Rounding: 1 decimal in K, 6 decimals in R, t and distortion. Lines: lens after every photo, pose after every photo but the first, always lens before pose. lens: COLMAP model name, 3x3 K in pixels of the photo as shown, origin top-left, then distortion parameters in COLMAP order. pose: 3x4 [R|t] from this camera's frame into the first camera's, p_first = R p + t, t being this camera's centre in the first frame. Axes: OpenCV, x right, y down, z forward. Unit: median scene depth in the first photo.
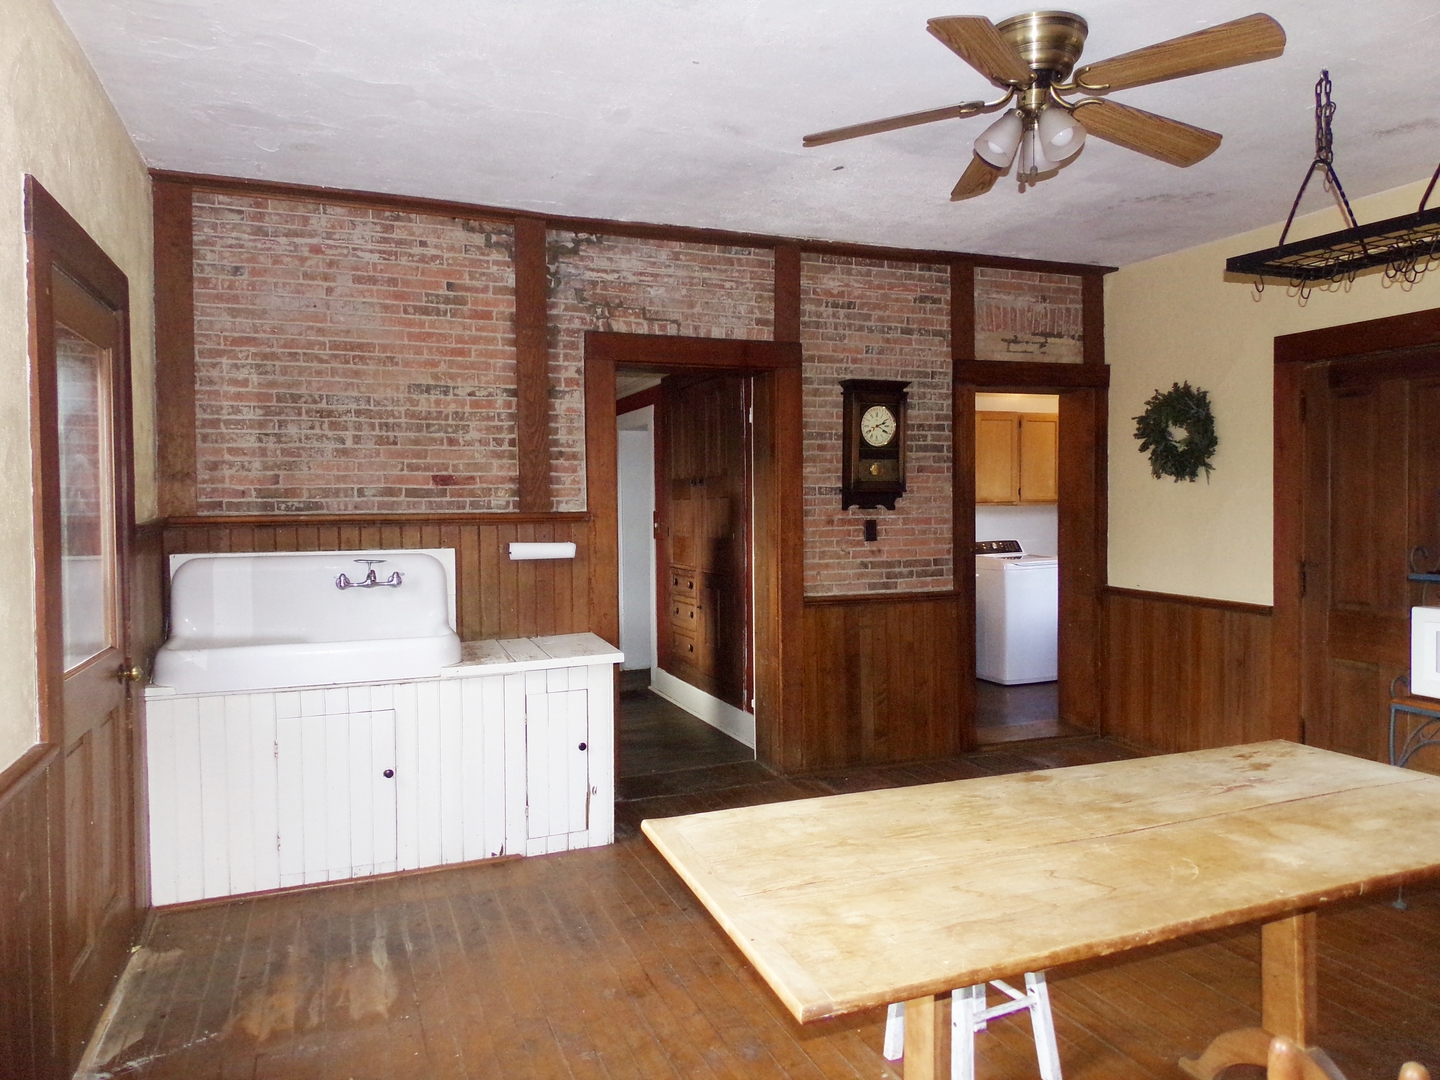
lens RADIAL K [[958.2, 0, 715.2], [0, 958.2, 542.4], [0, 0, 1]] dist [0.016280, -0.026863]
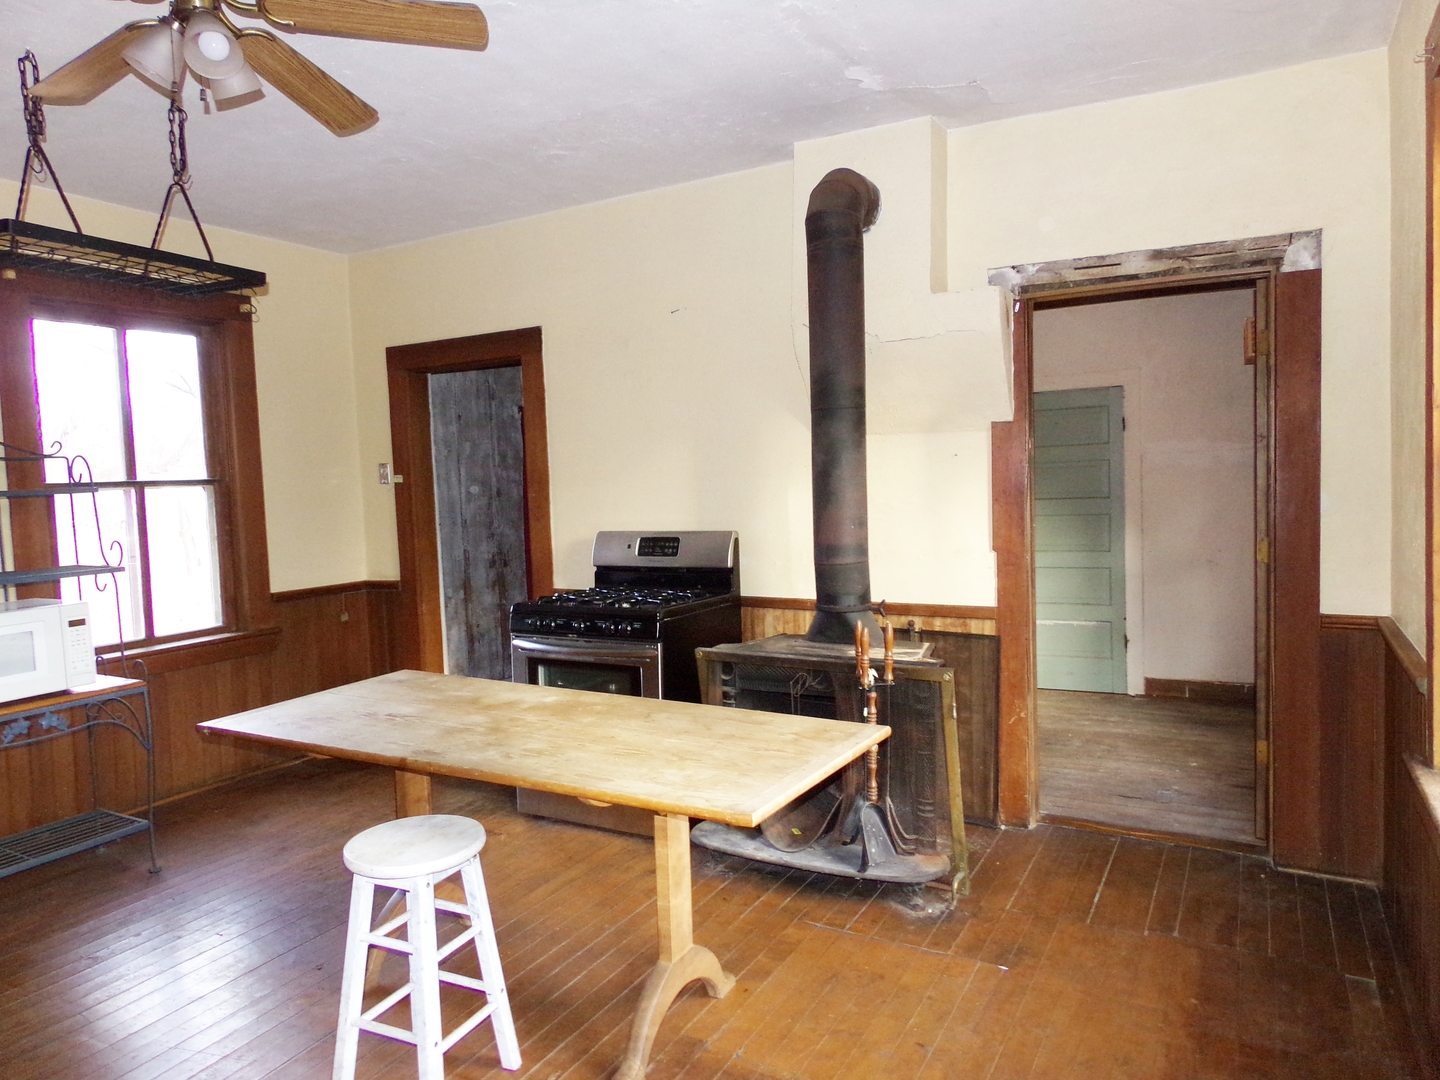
lens RADIAL K [[958.2, 0, 731.2], [0, 958.2, 531.1], [0, 0, 1]] dist [0.016280, -0.026863]
pose [[-0.641682, -0.012527, 0.766869, -0.501655], [0.071534, 0.994531, 0.076103, -0.036453], [-0.763628, 0.103691, -0.637276, 1.024721]]
